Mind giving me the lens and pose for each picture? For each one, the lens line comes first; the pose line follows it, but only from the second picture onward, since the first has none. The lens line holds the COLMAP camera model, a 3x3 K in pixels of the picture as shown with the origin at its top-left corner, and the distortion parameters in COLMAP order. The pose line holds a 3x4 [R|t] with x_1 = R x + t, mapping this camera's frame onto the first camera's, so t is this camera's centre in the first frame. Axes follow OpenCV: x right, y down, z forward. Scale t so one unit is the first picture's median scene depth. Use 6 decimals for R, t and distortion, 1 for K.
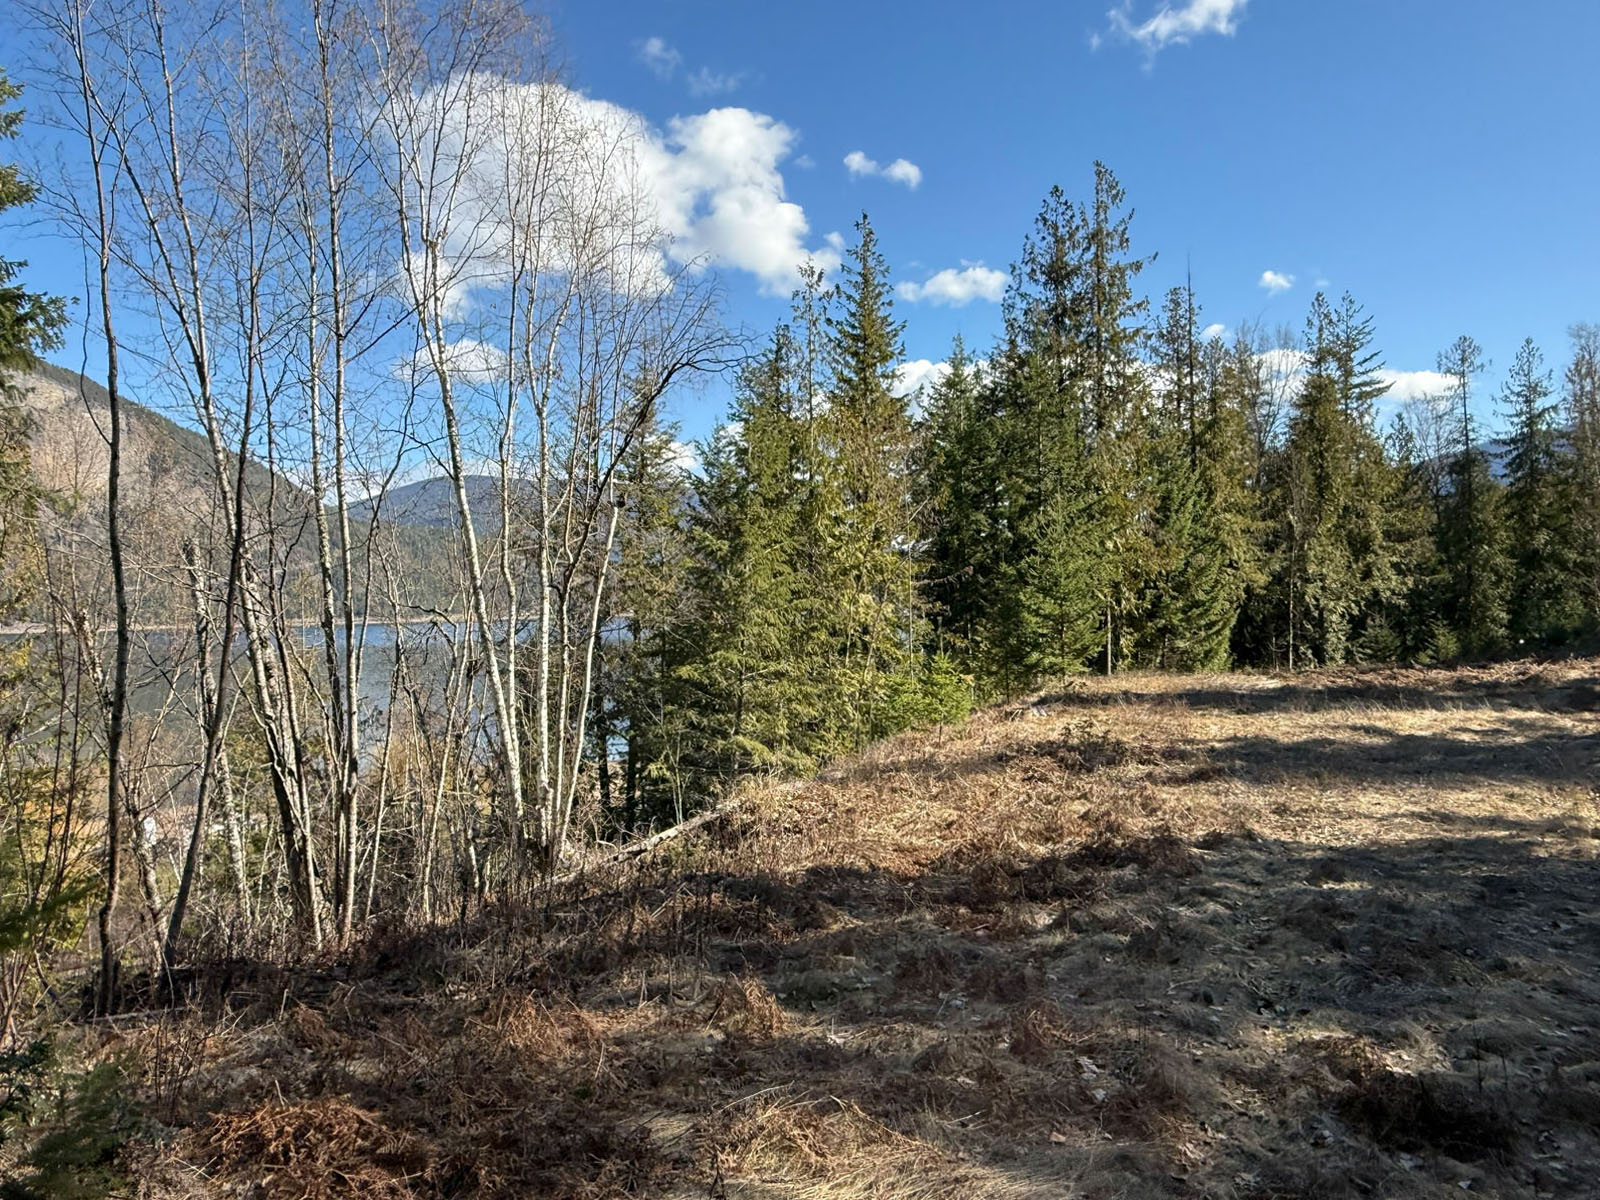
lens RADIAL K [[1058.9, 0, 795.9], [0, 1058.9, 598.8], [0, 0, 1]] dist [-0.001895, 0.006244]
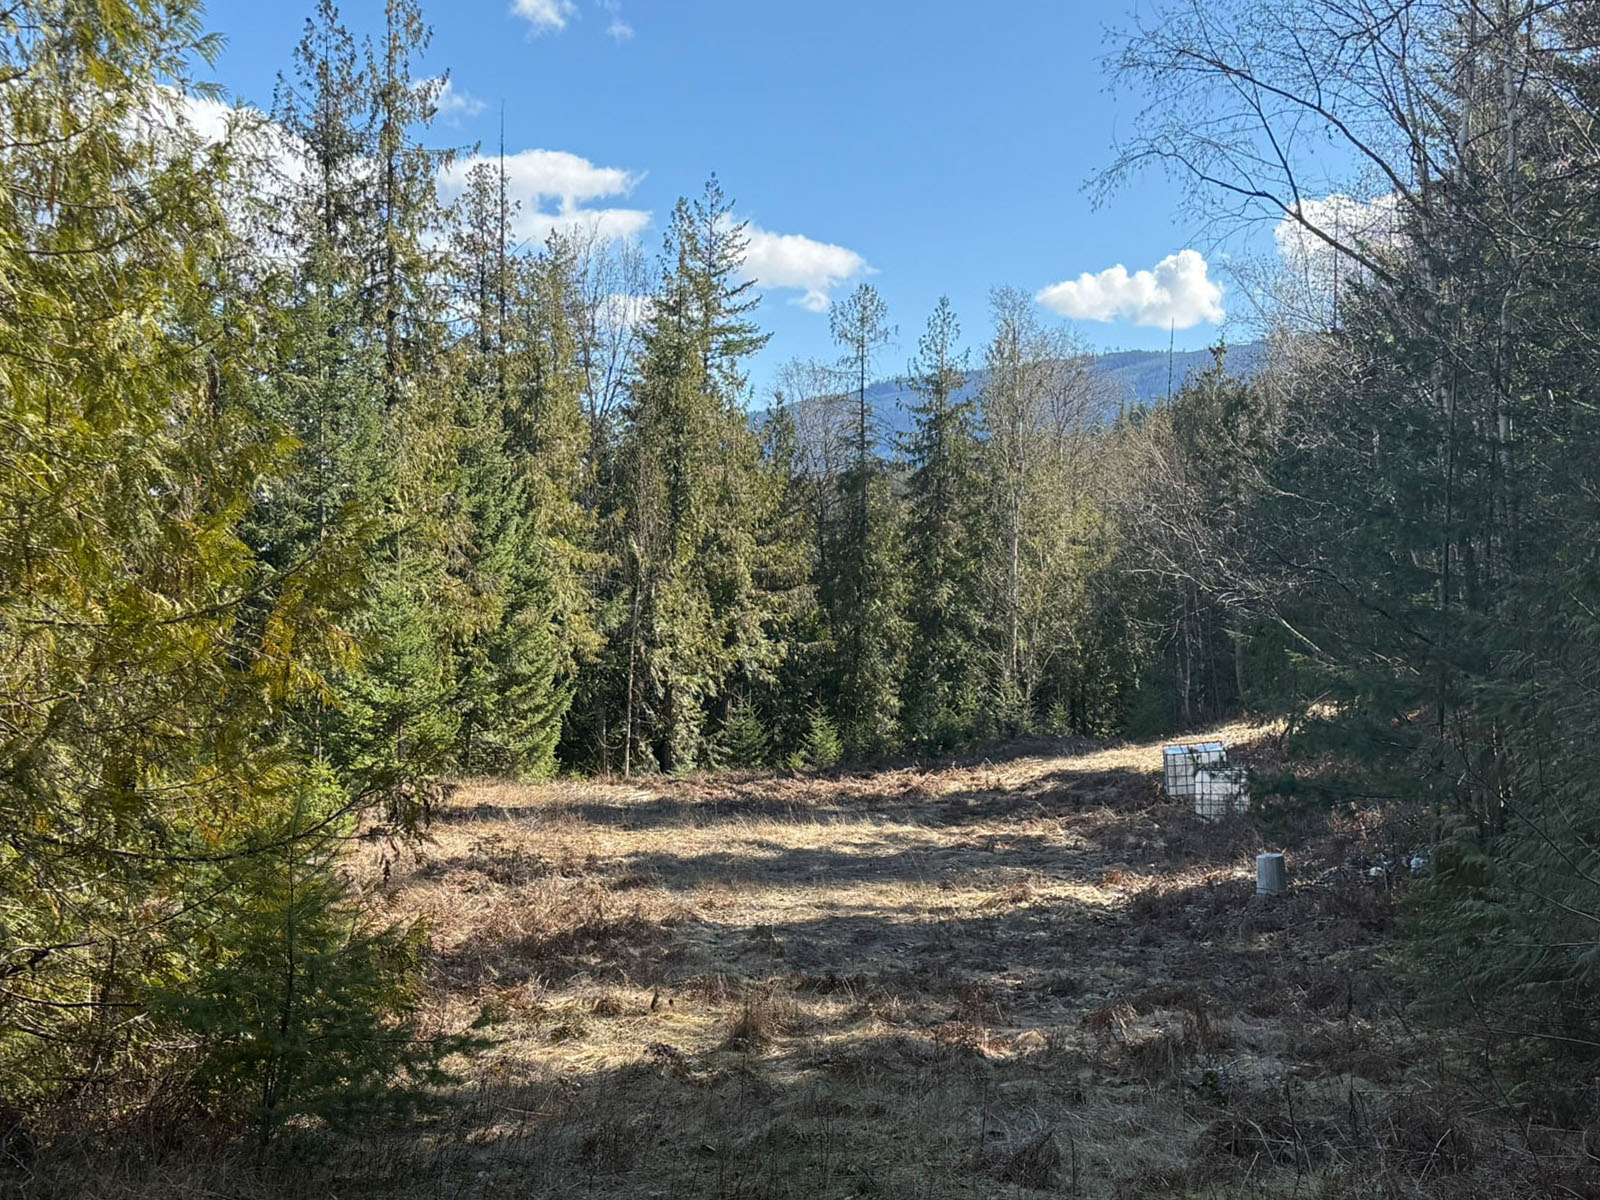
lens RADIAL K [[2190.0, 0, 799.7], [0, 2190.0, 599.6], [0, 0, 1]] dist [0.126643, 0.000000]
pose [[0.855925, 0.050826, 0.514597, -0.161889], [-0.045438, 0.998701, -0.023065, -0.018280], [-0.515101, -0.003640, 0.857122, -0.251187]]
